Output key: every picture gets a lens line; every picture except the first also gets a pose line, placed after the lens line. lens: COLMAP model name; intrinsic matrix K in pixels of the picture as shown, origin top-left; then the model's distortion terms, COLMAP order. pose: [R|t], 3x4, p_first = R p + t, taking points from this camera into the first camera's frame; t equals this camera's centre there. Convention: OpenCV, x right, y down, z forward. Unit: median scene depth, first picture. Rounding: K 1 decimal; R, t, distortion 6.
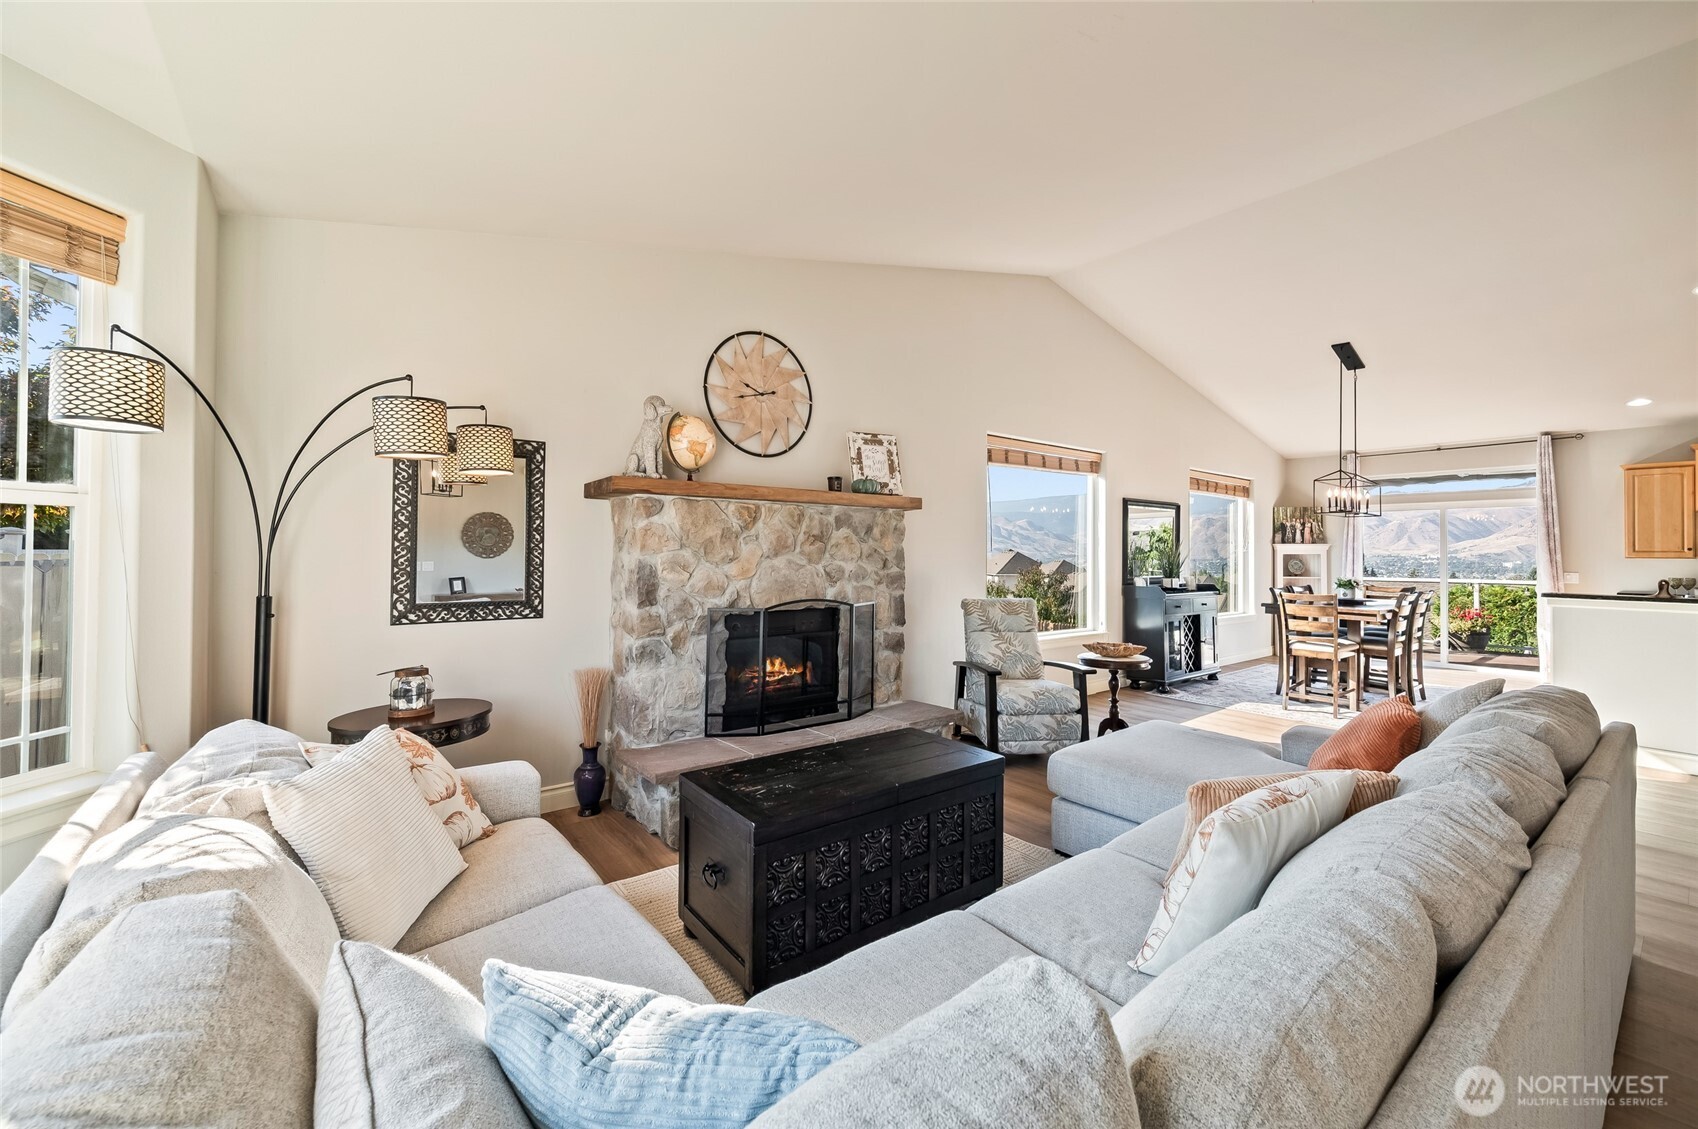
lens RADIAL K [[684.7, 0, 856.1], [0, 684.7, 551.1], [0, 0, 1]] dist [0.000284, 0.001100]
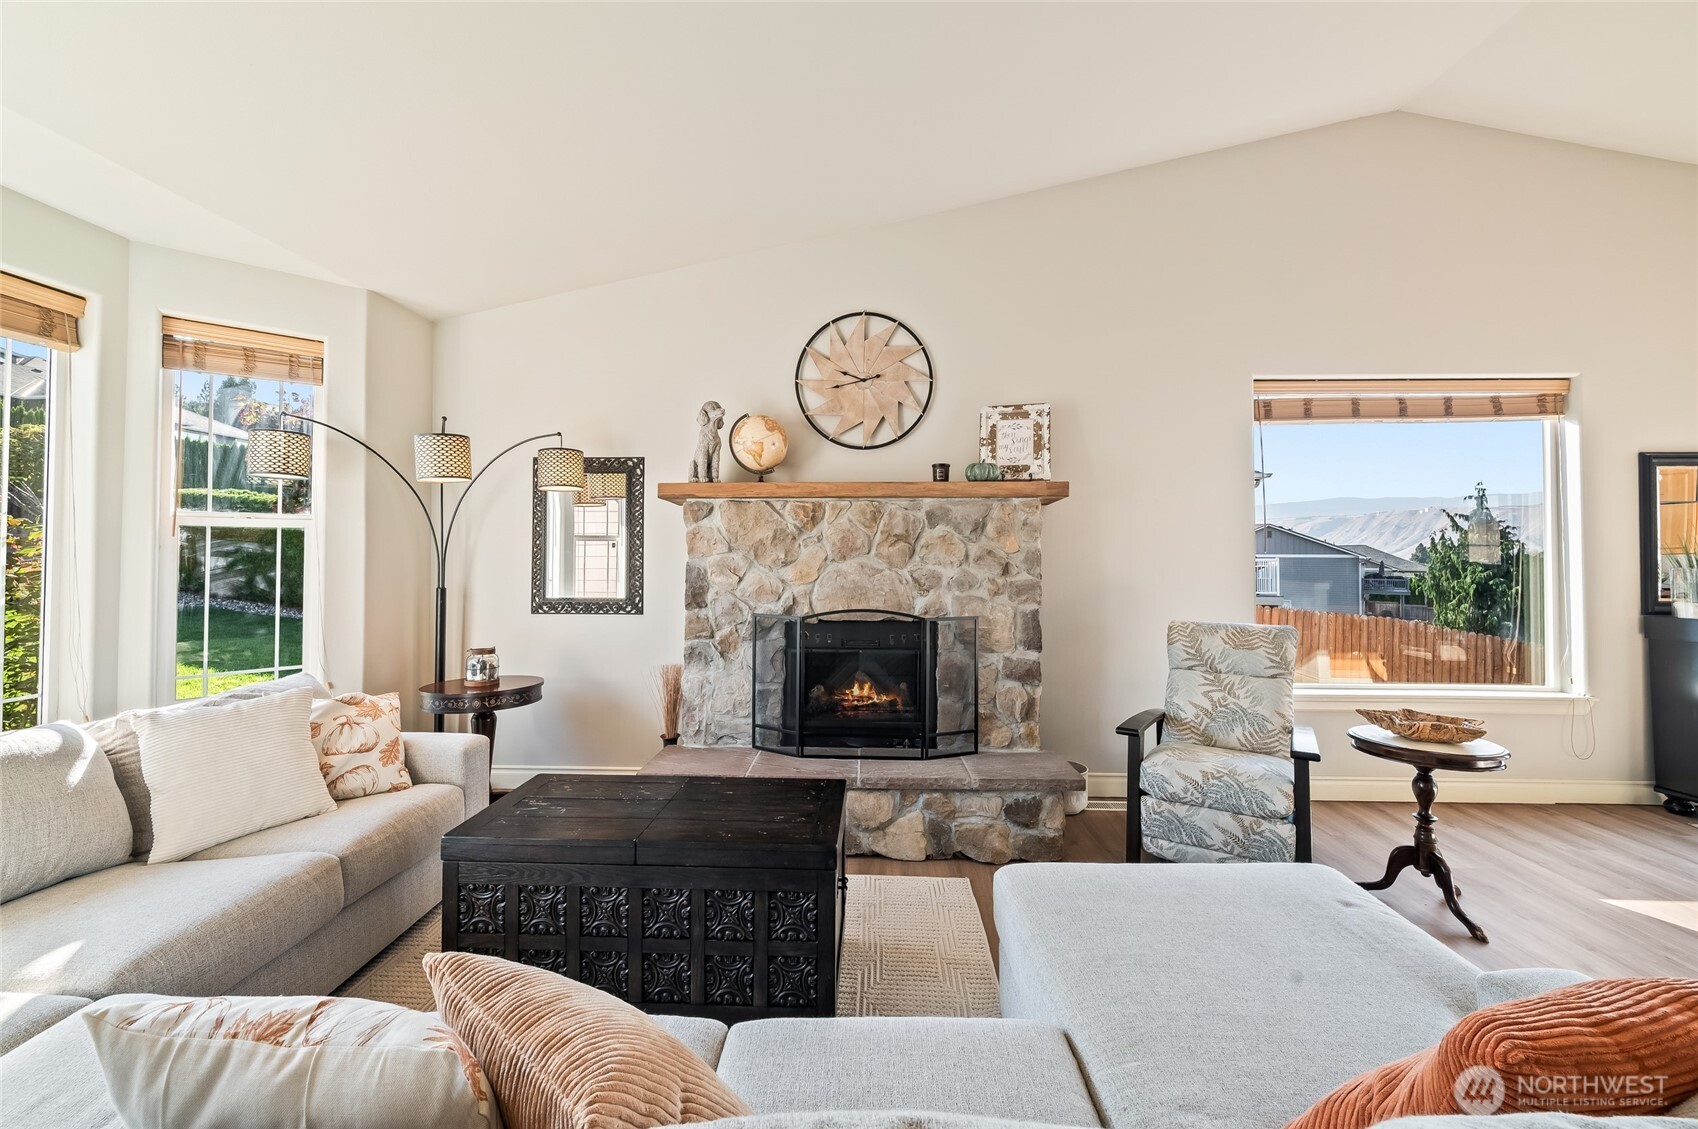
lens RADIAL K [[684.7, 0, 840.5], [0, 684.7, 549.2], [0, 0, 1]] dist [0.000284, 0.001100]
pose [[0.763006, -0.010129, -0.646312, 0.419990], [0.003567, 0.999928, -0.011460, 0.003976], [0.646381, 0.006439, 0.762987, 0.292973]]
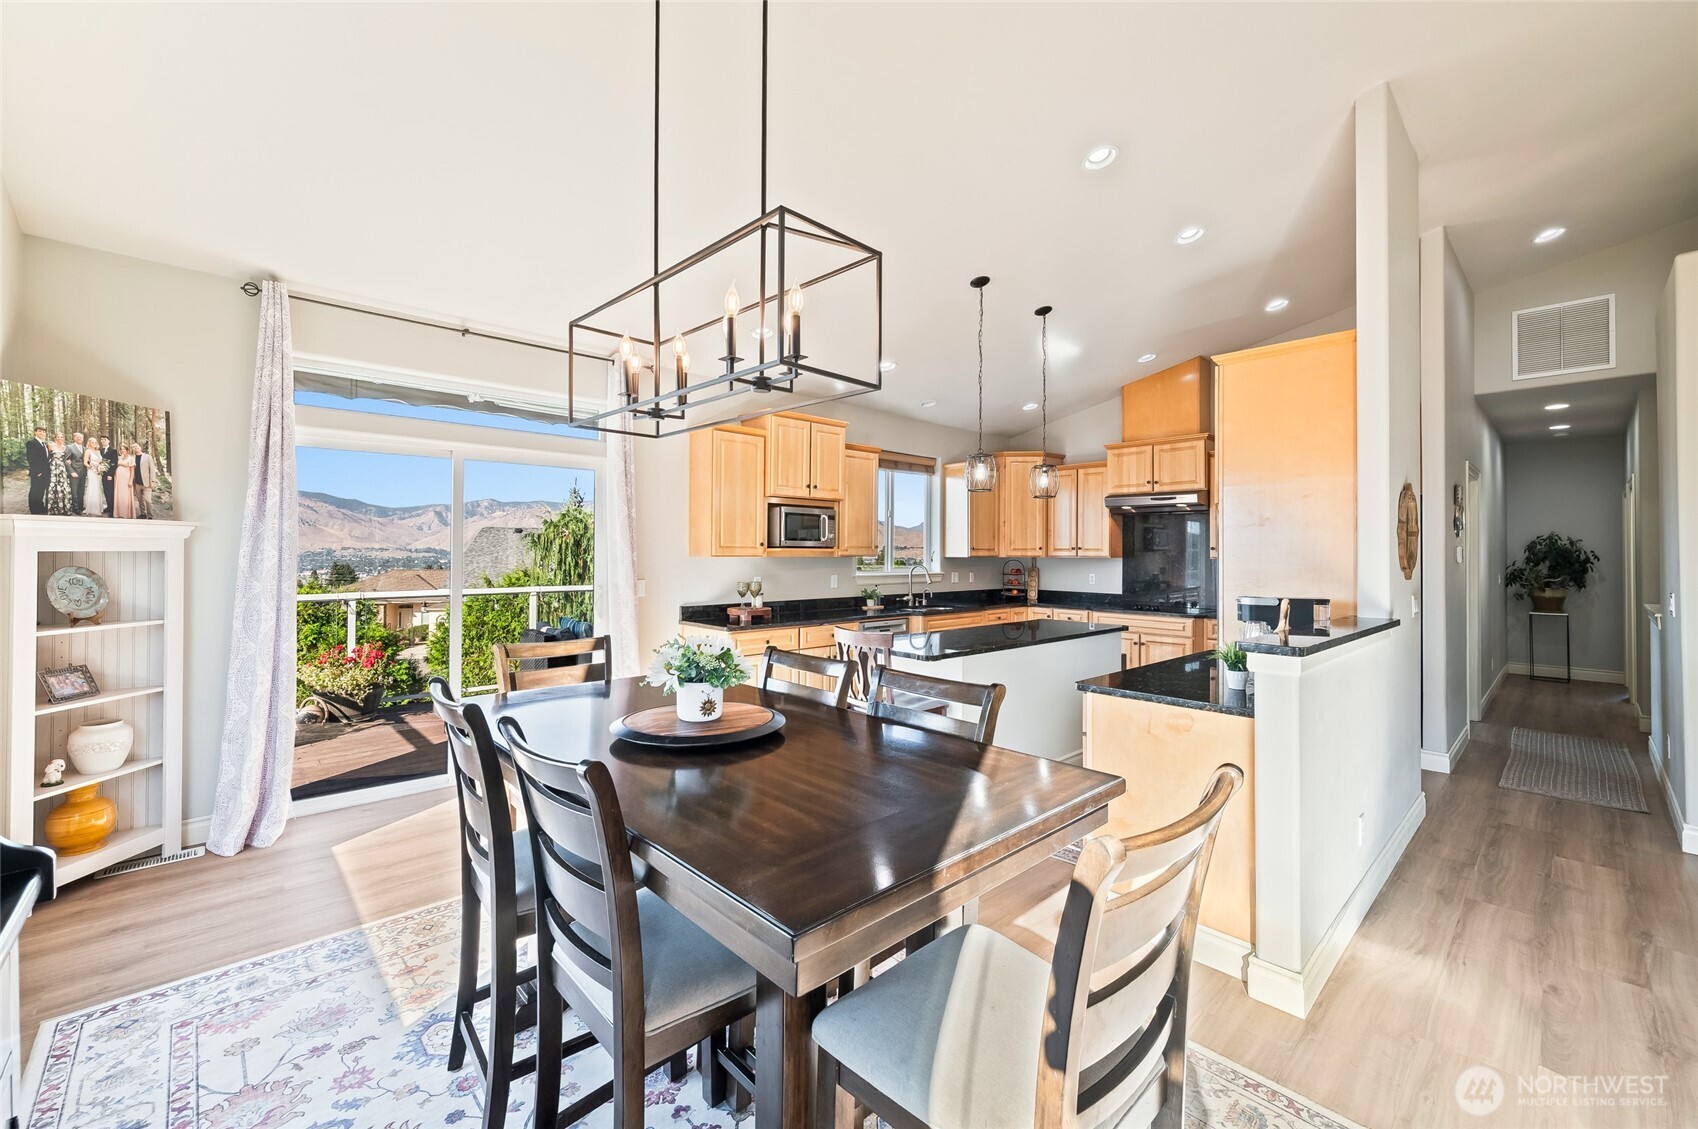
lens RADIAL K [[684.7, 0, 845.3], [0, 684.7, 547.0], [0, 0, 1]] dist [0.000284, 0.001100]
pose [[-0.084810, 0.001421, 0.996396, 0.673293], [-0.005670, 0.999982, -0.001909, 0.002798], [-0.996381, -0.005812, -0.084800, 1.492223]]
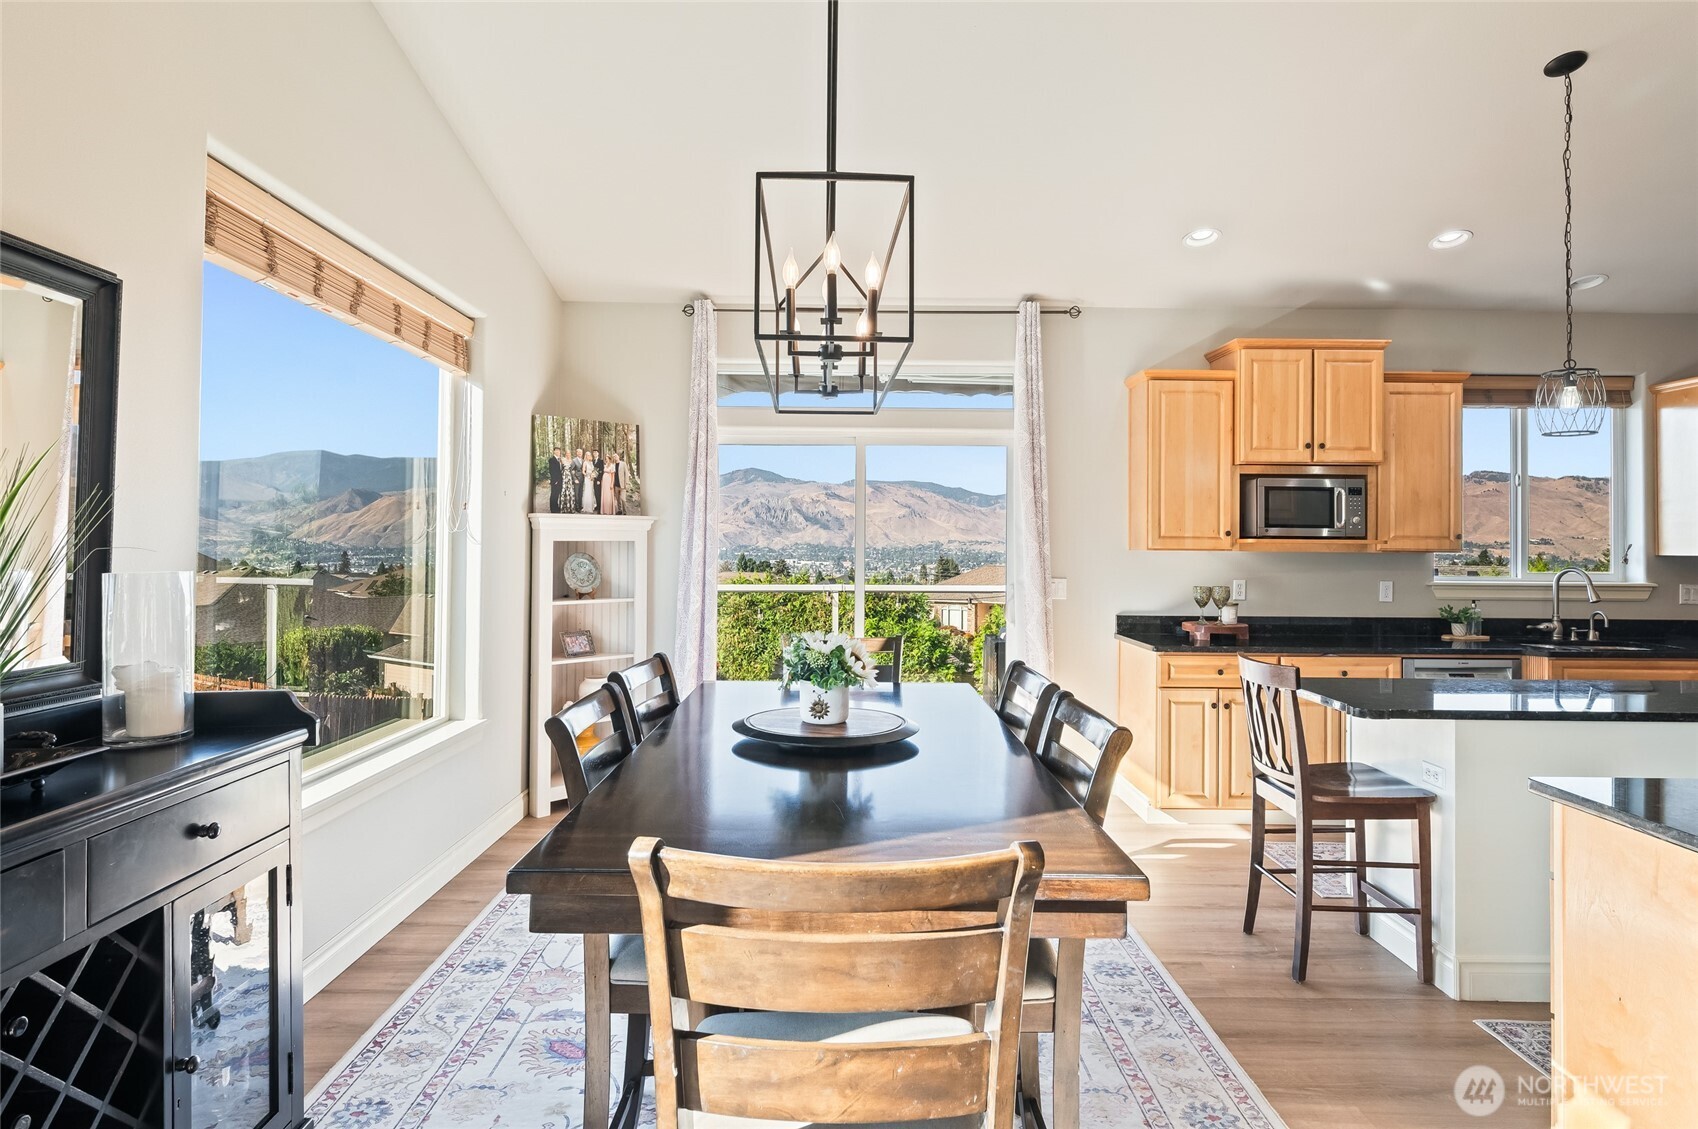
lens RADIAL K [[918.4, 0, 847.8], [0, 918.4, 531.2], [0, 0, 1]] dist [-0.000003, -0.000461]
pose [[0.613257, 0.008651, 0.789836, 0.699060], [-0.004900, 0.999962, -0.007147, 0.004156], [-0.789868, 0.000513, 0.613276, 1.216428]]
